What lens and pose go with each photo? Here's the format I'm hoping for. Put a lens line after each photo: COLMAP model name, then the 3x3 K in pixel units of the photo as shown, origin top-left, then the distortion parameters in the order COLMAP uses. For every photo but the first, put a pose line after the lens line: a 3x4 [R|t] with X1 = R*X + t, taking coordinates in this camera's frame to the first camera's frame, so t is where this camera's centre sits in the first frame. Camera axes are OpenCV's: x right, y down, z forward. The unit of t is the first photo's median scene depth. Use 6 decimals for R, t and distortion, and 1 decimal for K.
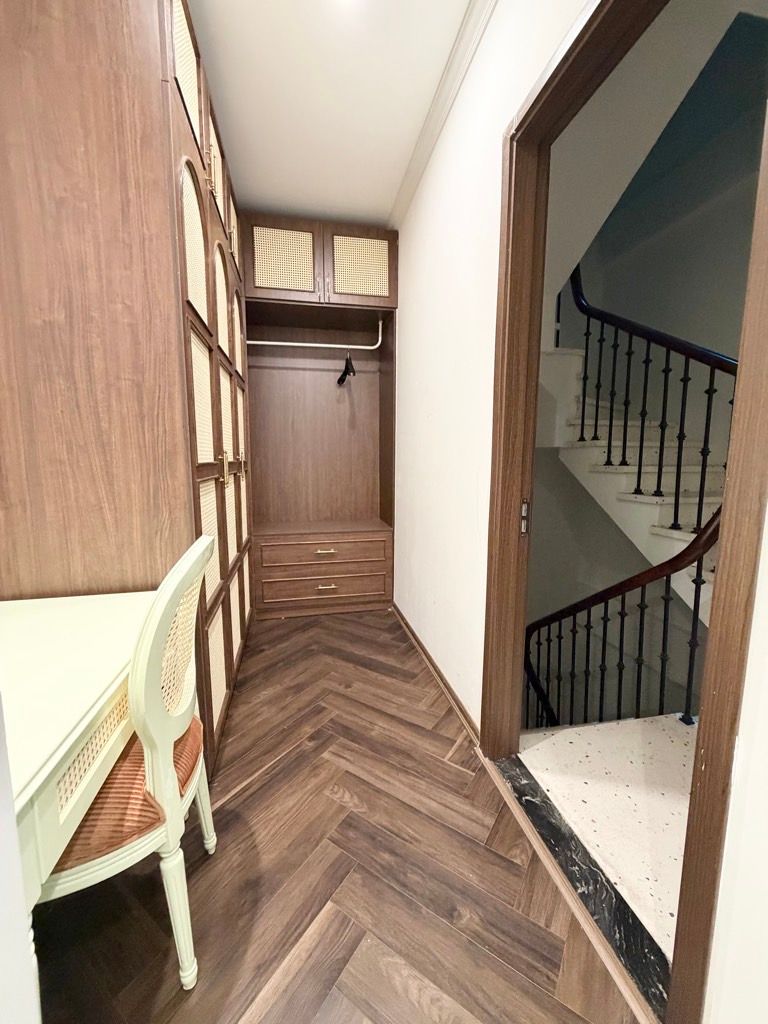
lens RADIAL K [[407.2, 0, 385.5], [0, 407.2, 513.3], [0, 0, 1]] dist [-0.002163, 0.000444]
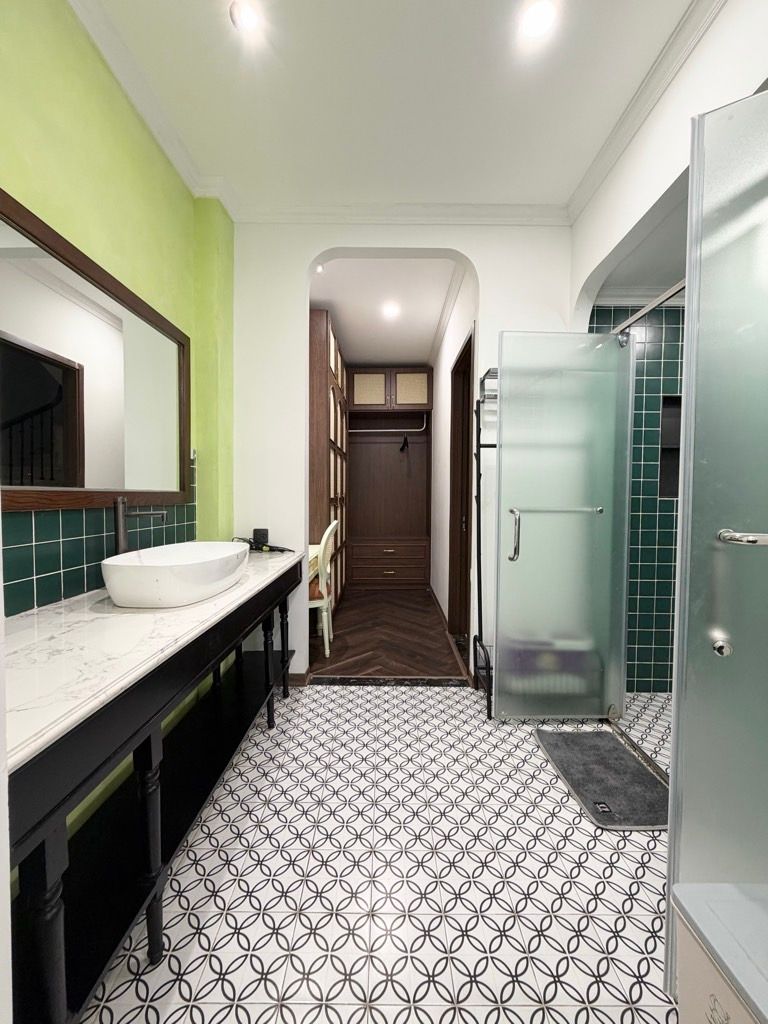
lens RADIAL K [[407.2, 0, 384.6], [0, 407.2, 517.3], [0, 0, 1]] dist [-0.002163, 0.000444]
pose [[0.976388, 0.009690, -0.215808, 0.219404], [-0.027318, 0.996512, -0.078851, 0.097158], [0.214291, 0.082884, 0.973247, -0.722592]]
